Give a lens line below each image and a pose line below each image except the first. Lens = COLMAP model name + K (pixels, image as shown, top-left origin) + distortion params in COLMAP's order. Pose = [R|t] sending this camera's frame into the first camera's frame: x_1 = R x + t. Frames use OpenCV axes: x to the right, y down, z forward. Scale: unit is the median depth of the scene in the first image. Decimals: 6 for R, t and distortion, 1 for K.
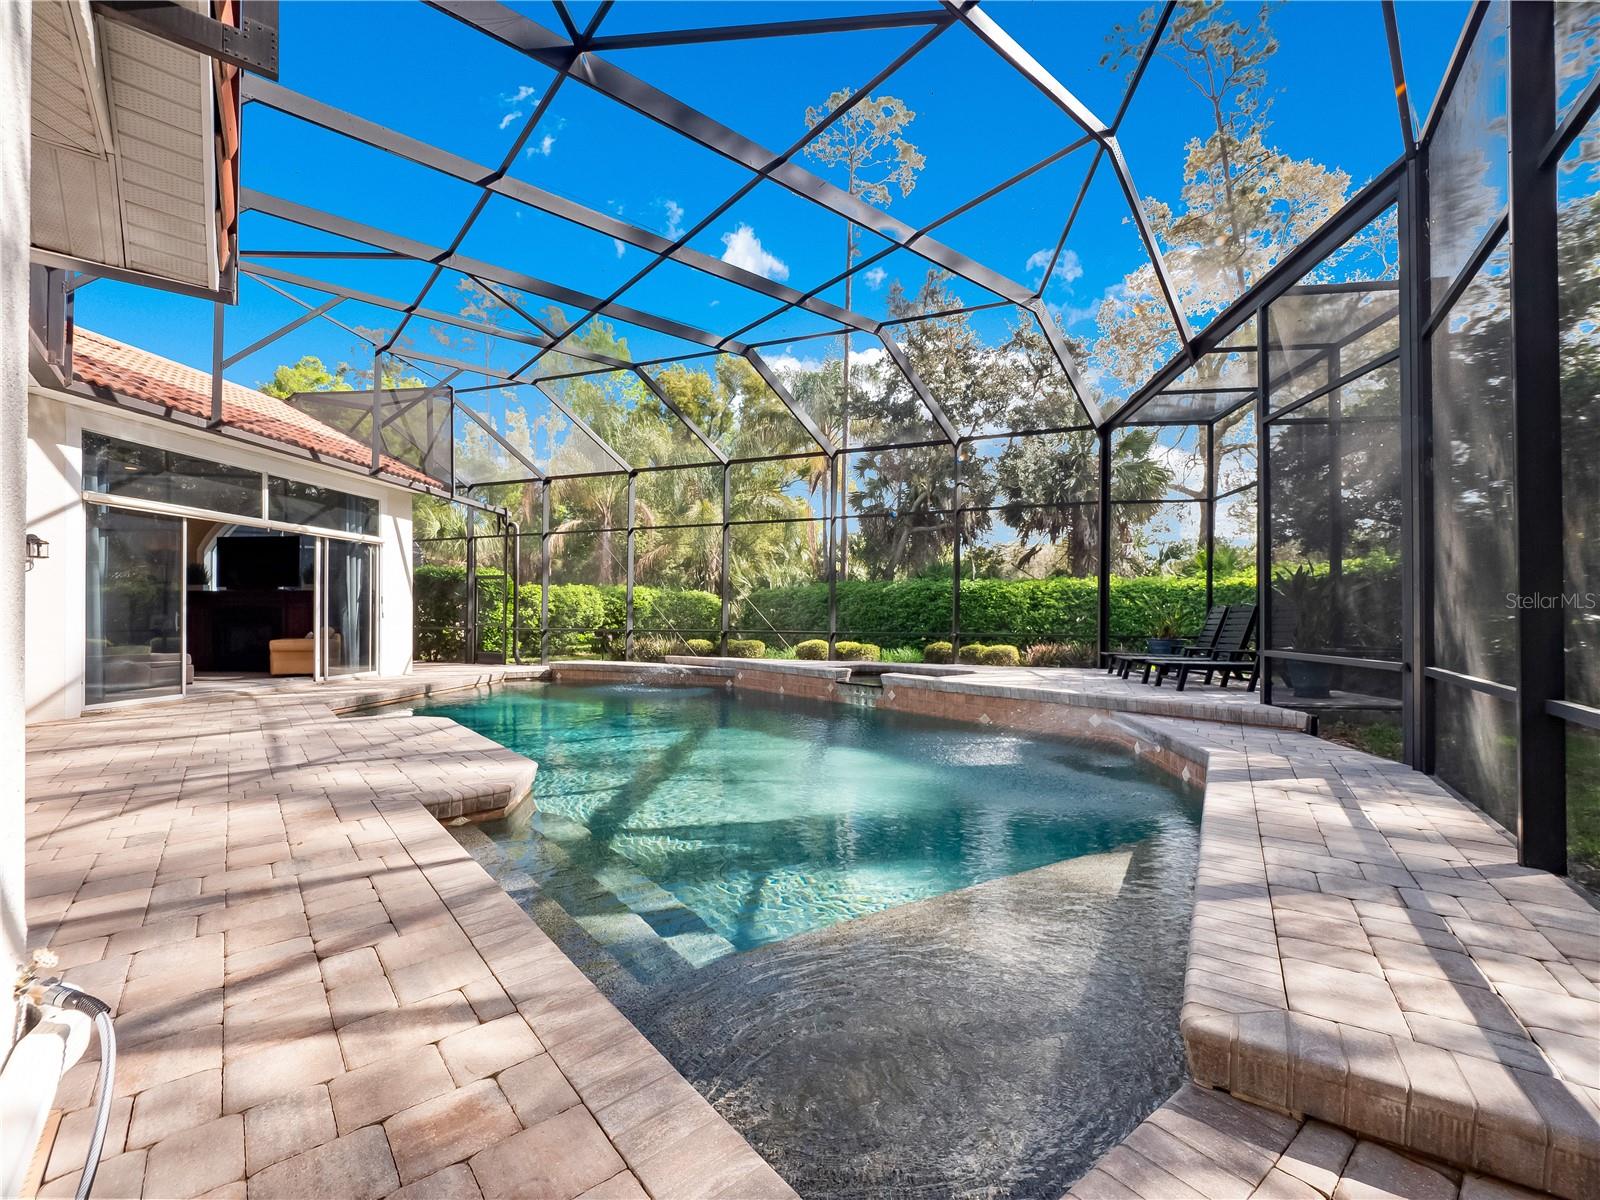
lens RADIAL K [[675.6, 0, 795.6], [0, 675.6, 598.0], [0, 0, 1]] dist [-0.001847, -0.001314]
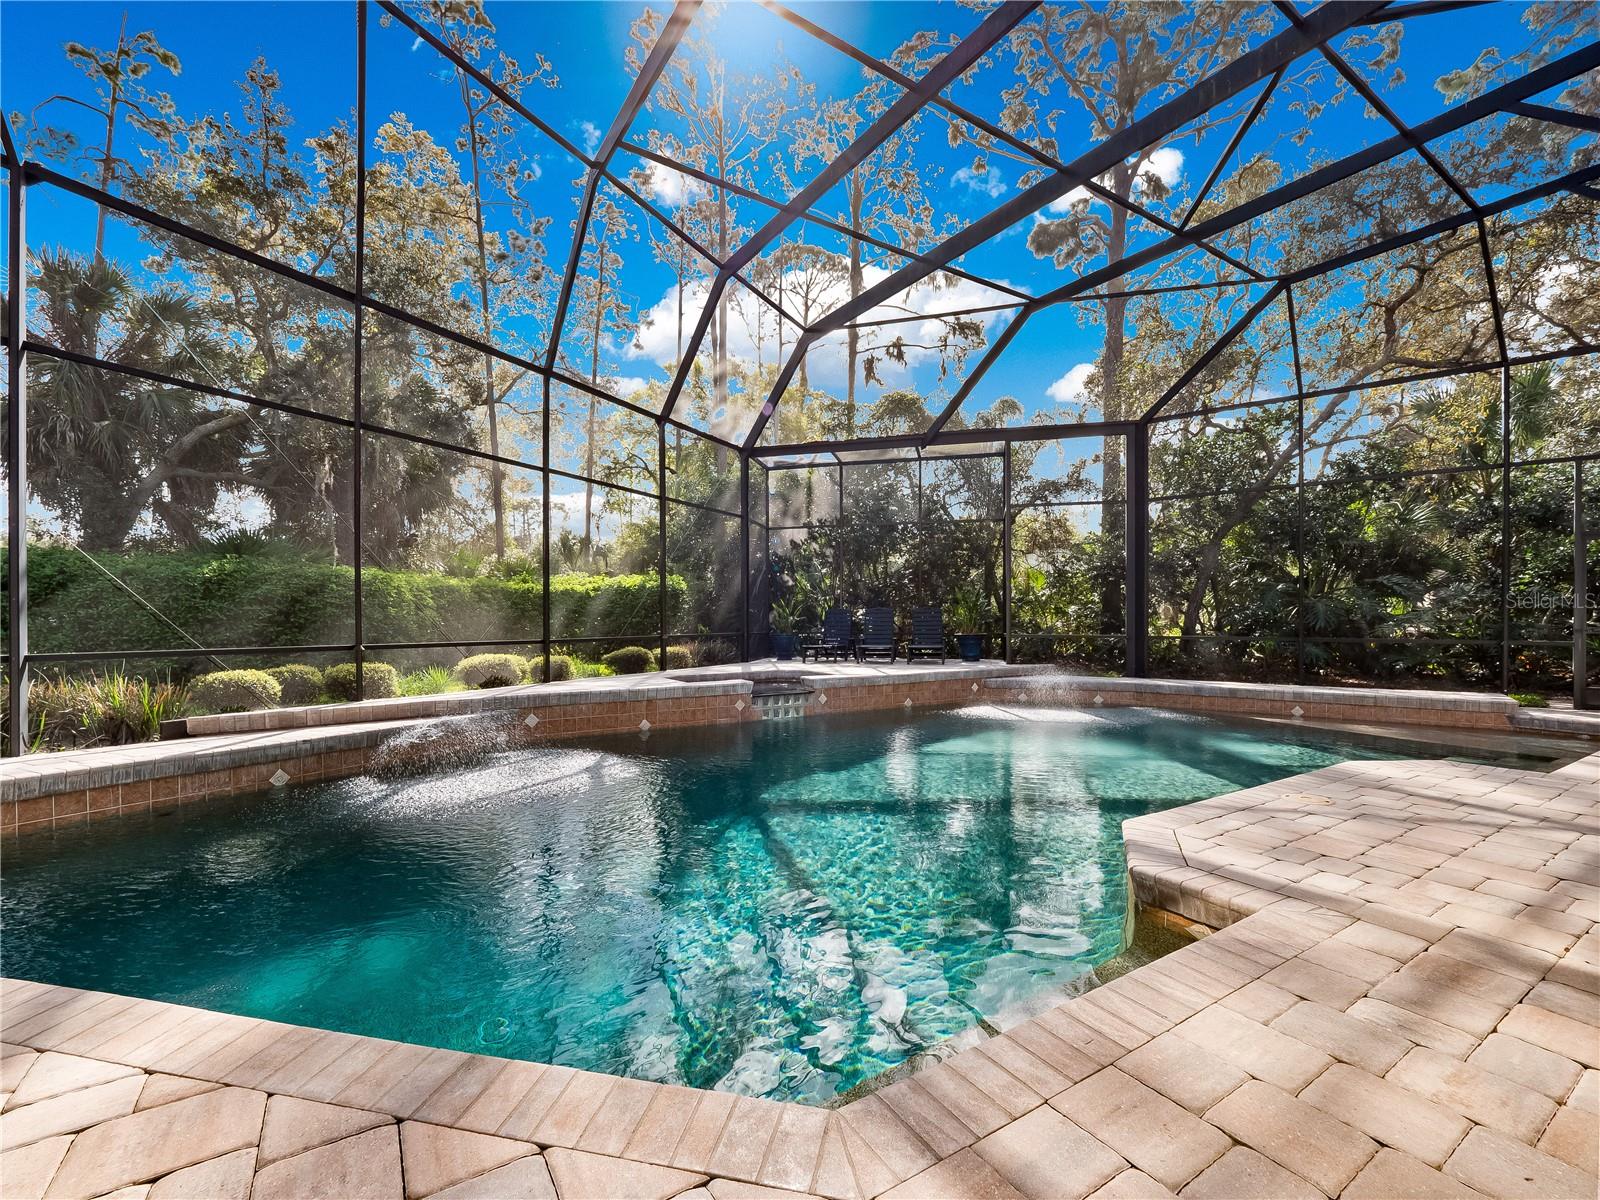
lens RADIAL K [[692.8, 0, 789.7], [0, 692.8, 604.4], [0, 0, 1]] dist [-0.000370, 0.000713]
pose [[0.124595, 0.021615, 0.991972, -0.567409], [-0.021534, 0.999586, -0.019076, 0.021700], [-0.991974, -0.018984, 0.125009, 0.636827]]
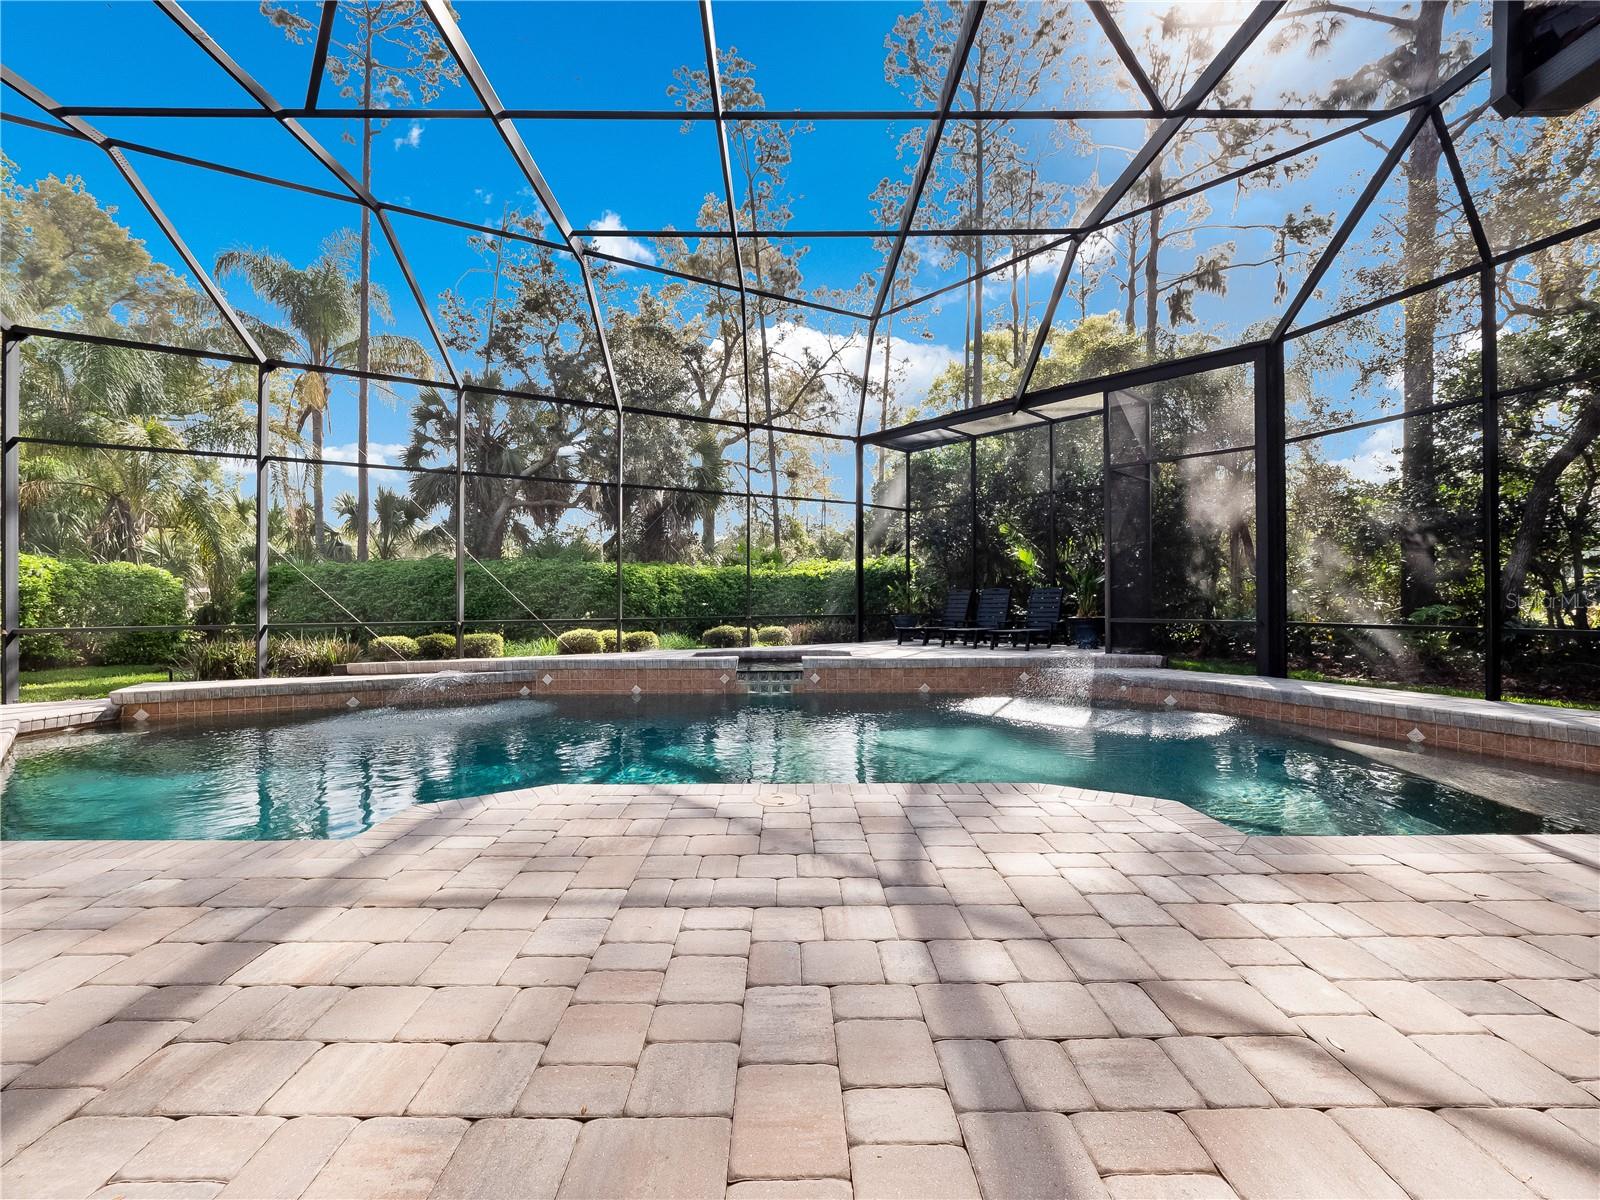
lens RADIAL K [[684.5, 0, 792.4], [0, 684.5, 584.8], [0, 0, 1]] dist [-0.004293, -0.000825]
pose [[0.628870, 0.013123, 0.777399, -0.452448], [-0.012843, 0.999896, -0.006490, 0.009694], [-0.777404, -0.005903, 0.628974, 0.272374]]
